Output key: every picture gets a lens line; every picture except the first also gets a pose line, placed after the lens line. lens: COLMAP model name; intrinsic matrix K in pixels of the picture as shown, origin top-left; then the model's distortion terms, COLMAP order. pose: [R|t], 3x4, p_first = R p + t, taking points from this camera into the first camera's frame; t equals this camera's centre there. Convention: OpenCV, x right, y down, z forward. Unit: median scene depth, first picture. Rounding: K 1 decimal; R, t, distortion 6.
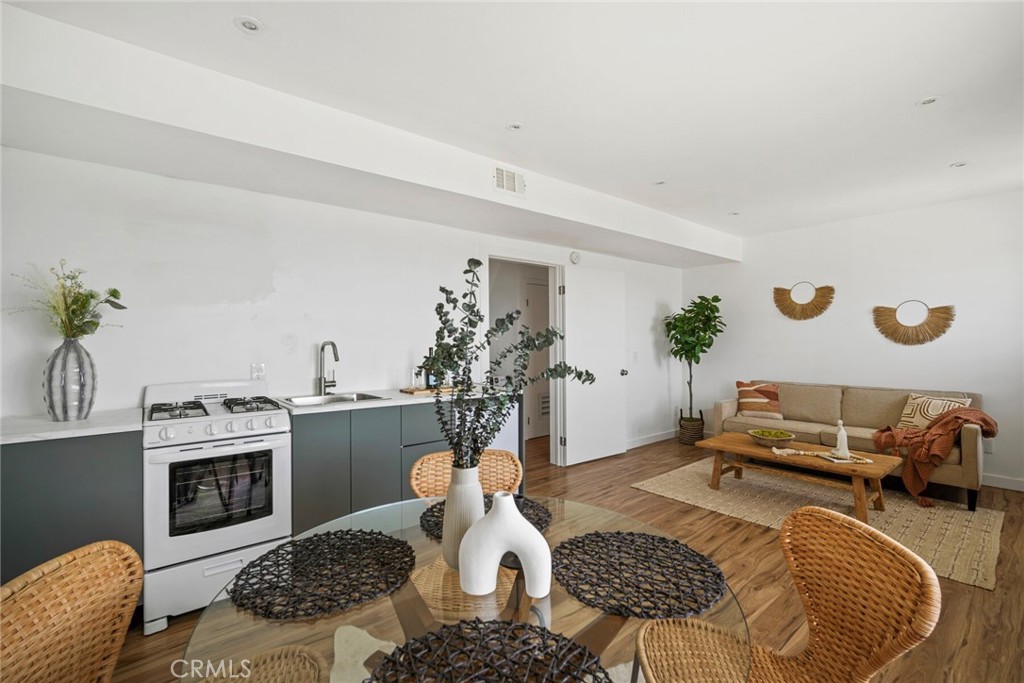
lens RADIAL K [[452.6, 0, 515.4], [0, 452.6, 339.6], [0, 0, 1]] dist [-0.010715, 0.000893]
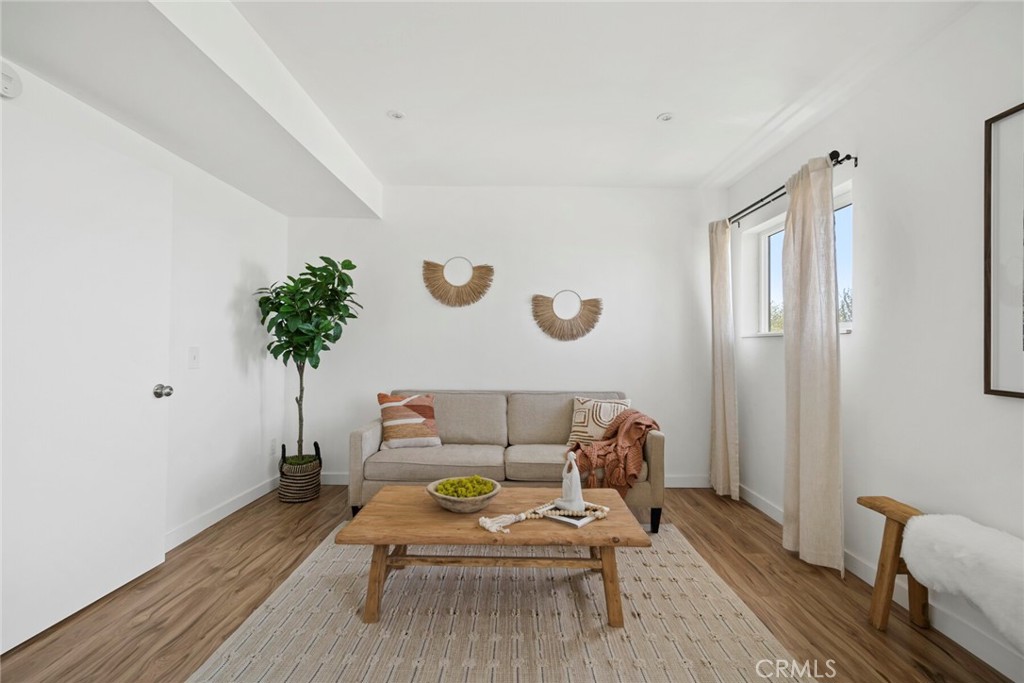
lens RADIAL K [[452.6, 0, 515.4], [0, 452.6, 339.6], [0, 0, 1]] dist [-0.010715, 0.000893]
pose [[0.651428, 0.023105, 0.758359, 0.126116], [-0.015362, 0.999733, -0.017263, 0.023226], [-0.758555, -0.000405, 0.651609, 0.432023]]
